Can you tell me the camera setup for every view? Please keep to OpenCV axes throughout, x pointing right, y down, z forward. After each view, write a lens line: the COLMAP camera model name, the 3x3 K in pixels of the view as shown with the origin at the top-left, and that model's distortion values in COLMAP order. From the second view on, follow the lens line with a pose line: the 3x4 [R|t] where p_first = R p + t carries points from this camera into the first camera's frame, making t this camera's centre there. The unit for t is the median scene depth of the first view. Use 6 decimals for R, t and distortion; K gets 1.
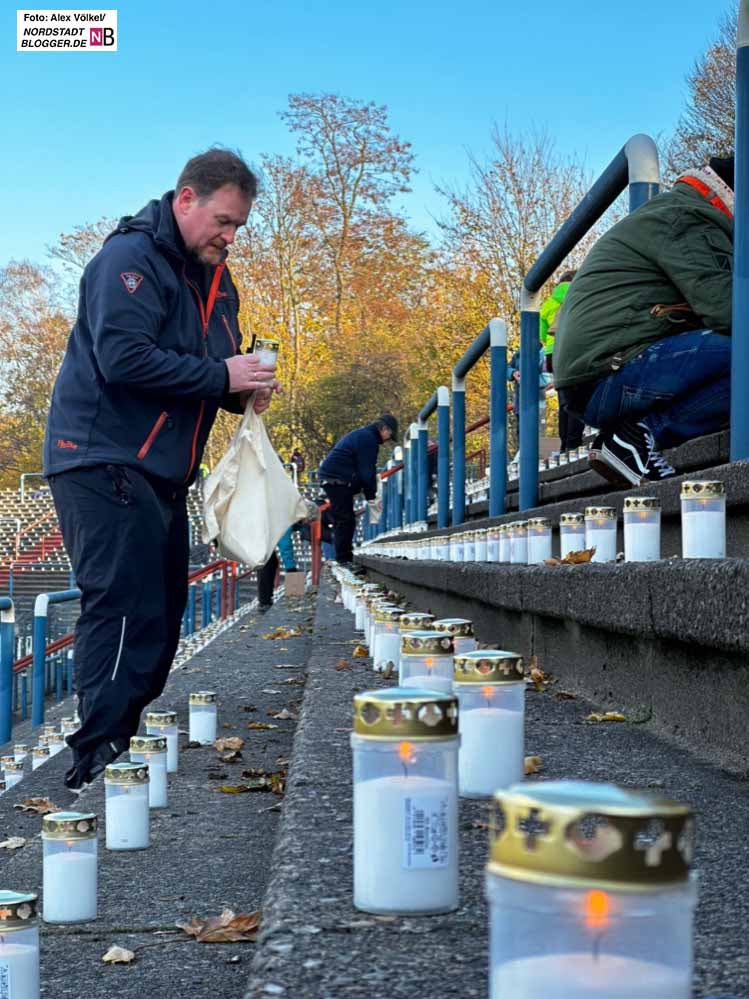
lens RADIAL K [[2230.3, 0, 374.4], [0, 2230.3, 499.4], [0, 0, 1]] dist [-0.019010, 0.000000]
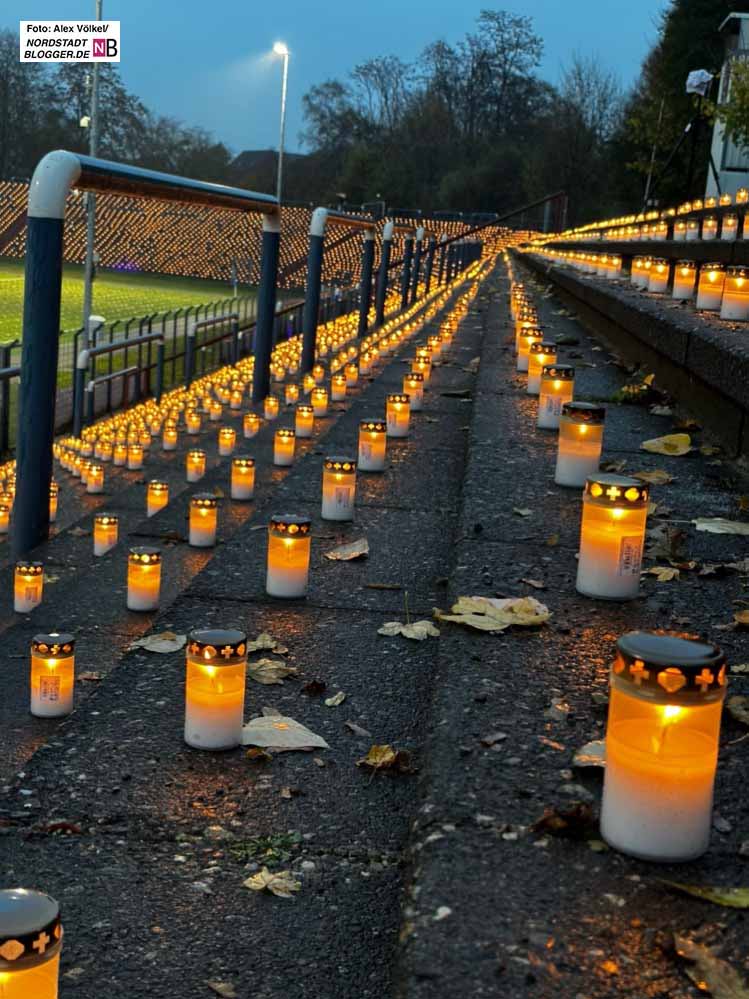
lens RADIAL K [[1384.4, 0, 376.1], [0, 1384.4, 498.1], [0, 0, 1]] dist [0.134611, 0.000000]
pose [[0.990570, 0.103607, -0.089642, 0.023335], [-0.083516, 0.975321, 0.204389, -0.010882], [0.108606, -0.194975, 0.974777, -0.265977]]
